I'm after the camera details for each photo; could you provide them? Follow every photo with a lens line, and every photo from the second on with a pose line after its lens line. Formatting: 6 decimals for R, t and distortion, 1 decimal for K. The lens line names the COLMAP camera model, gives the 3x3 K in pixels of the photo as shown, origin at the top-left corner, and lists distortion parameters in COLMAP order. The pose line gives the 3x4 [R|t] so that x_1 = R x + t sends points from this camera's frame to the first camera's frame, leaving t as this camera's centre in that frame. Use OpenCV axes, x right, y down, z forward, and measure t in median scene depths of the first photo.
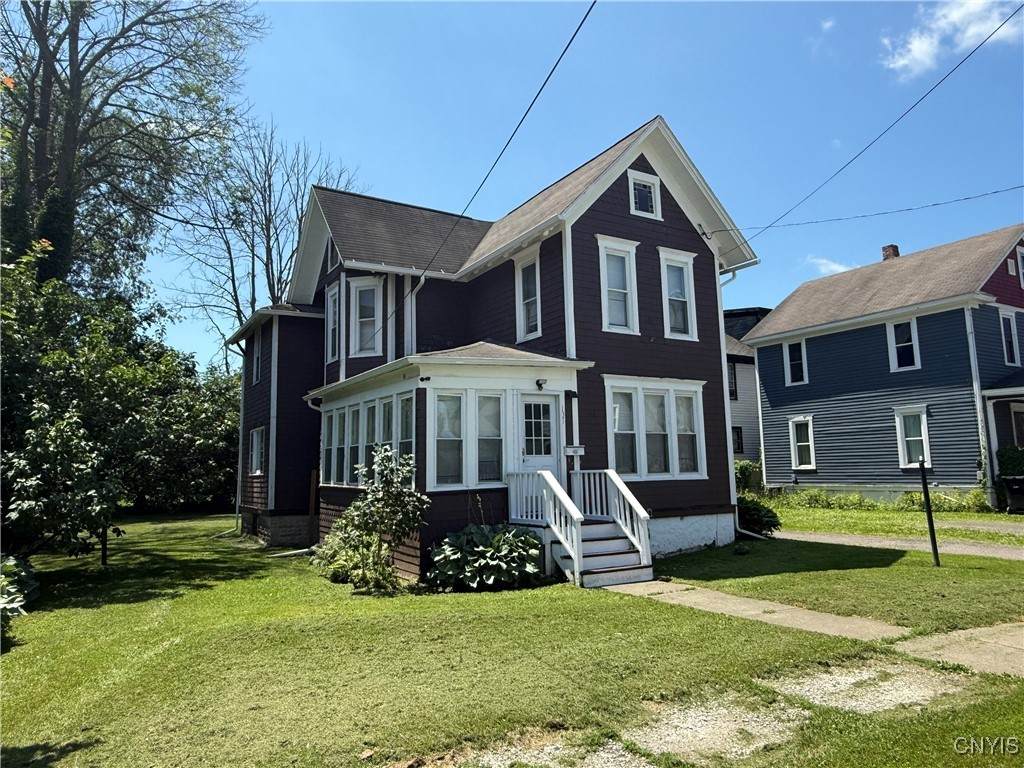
lens RADIAL K [[701.2, 0, 514.6], [0, 701.2, 376.2], [0, 0, 1]] dist [0.000823, 0.007926]
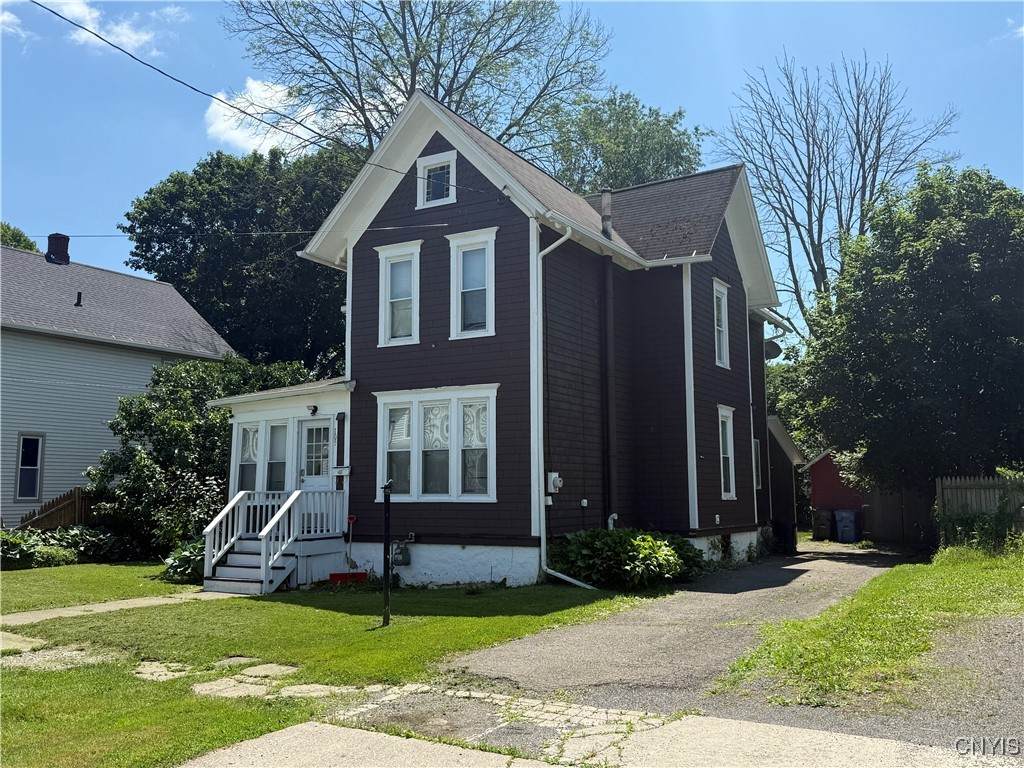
lens RADIAL K [[881.5, 0, 514.6], [0, 881.5, 384.3], [0, 0, 1]] dist [0.069724, 0.003596]
pose [[0.480954, -0.082714, -0.872835, 1.239747], [0.116600, 0.992731, -0.029826, 0.043578], [0.868958, -0.087427, 0.487102, 0.544430]]
